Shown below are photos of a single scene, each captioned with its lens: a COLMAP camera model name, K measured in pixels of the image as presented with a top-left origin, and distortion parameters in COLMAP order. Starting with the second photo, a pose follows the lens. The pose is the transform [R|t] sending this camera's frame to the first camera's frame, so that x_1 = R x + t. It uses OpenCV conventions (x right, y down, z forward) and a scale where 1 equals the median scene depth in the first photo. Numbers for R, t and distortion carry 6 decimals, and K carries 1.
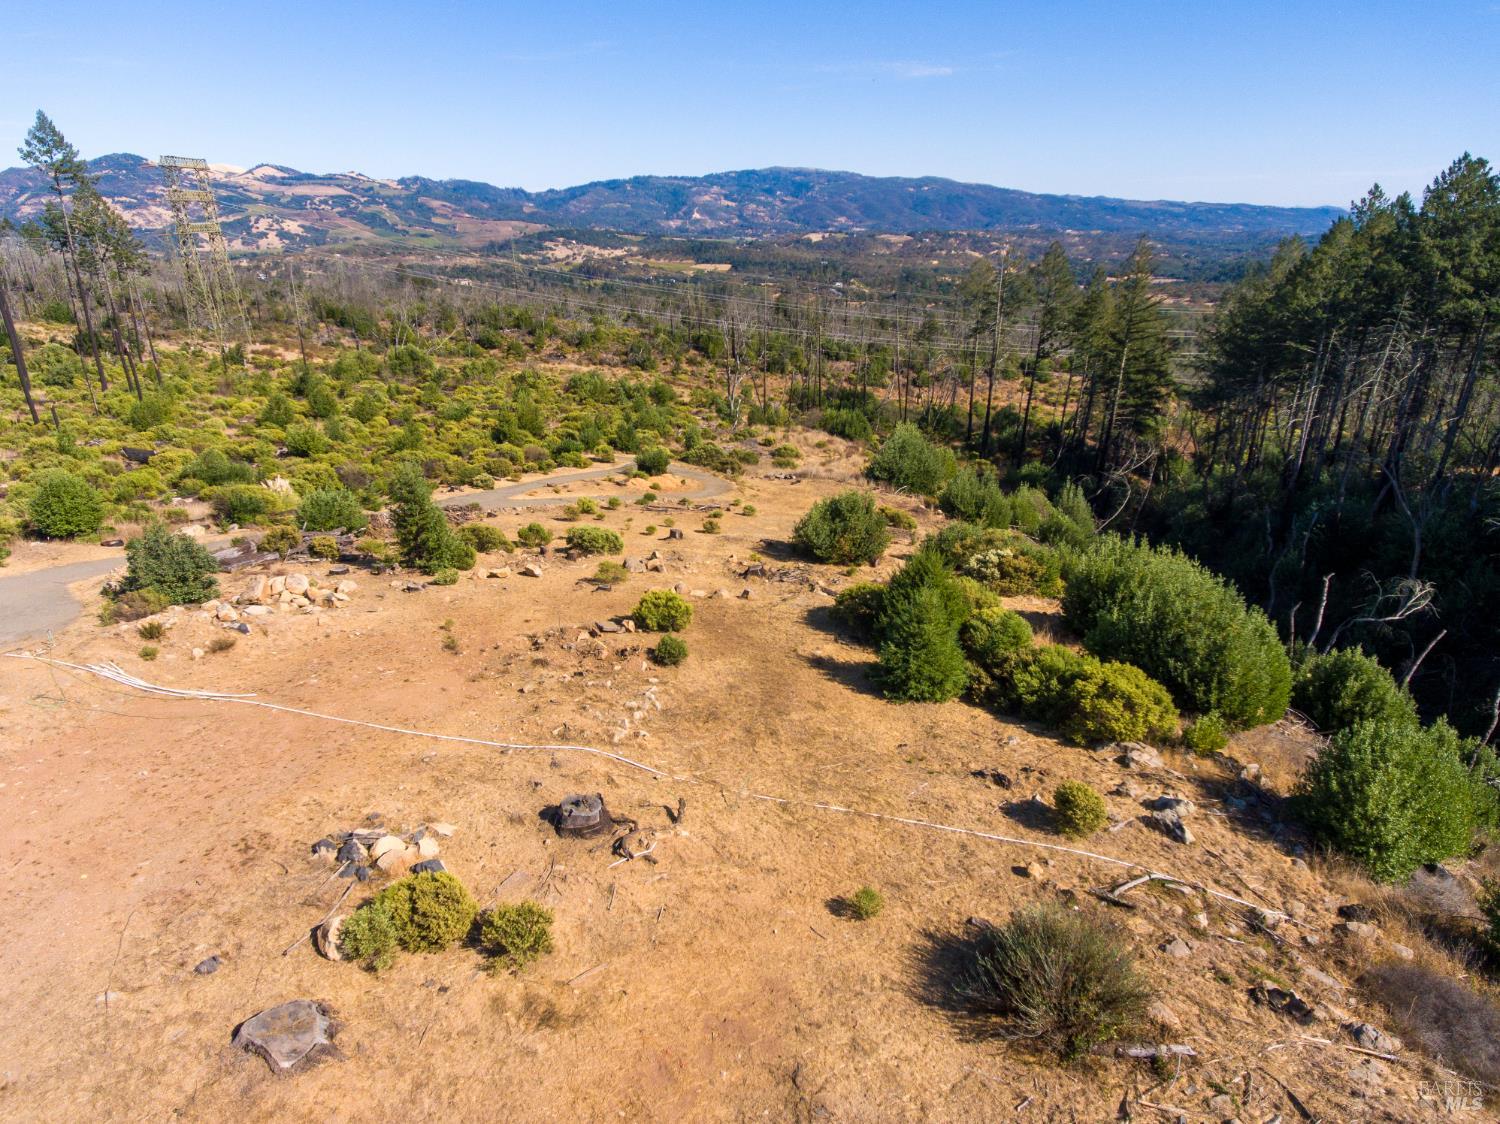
lens RADIAL K [[881.5, 0, 732.8], [0, 881.5, 568.5], [0, 0, 1]] dist [-0.005960, 0.001832]
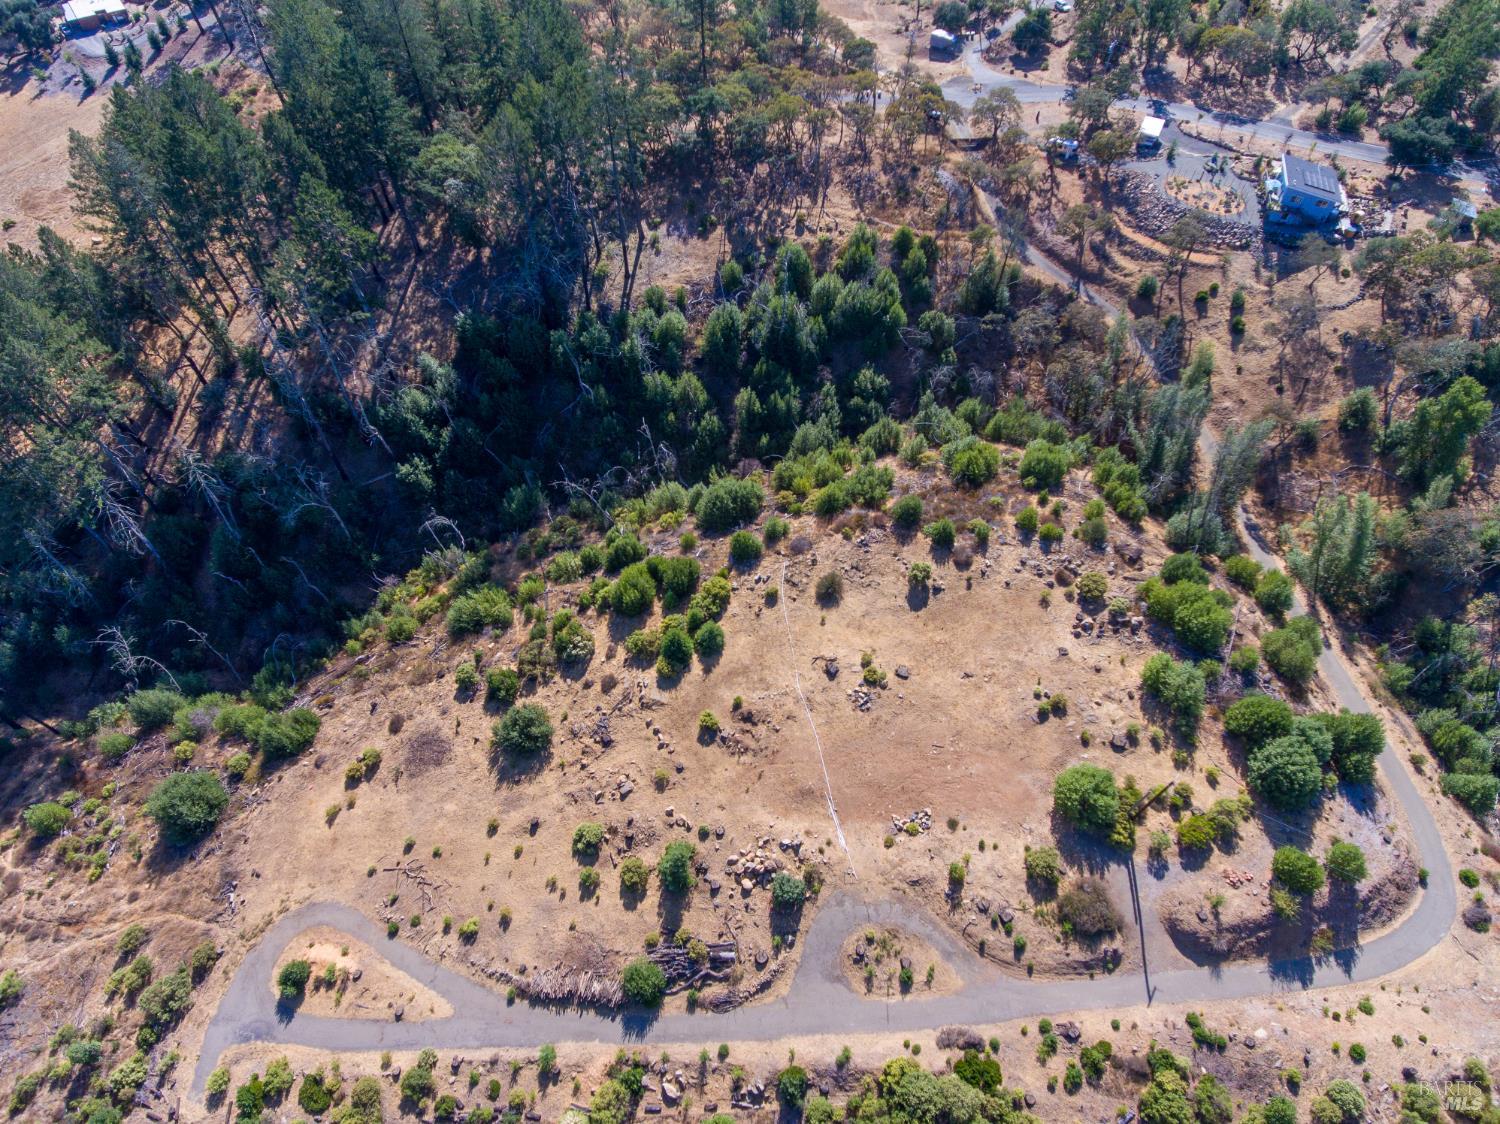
lens RADIAL K [[881.5, 0, 732.8], [0, 881.5, 568.5], [0, 0, 1]] dist [-0.005960, 0.001832]
pose [[-0.431749, -0.729538, 0.530440, -0.191482], [0.339911, 0.413126, 0.844859, -0.381470], [-0.835496, 0.545070, 0.069611, 0.078601]]
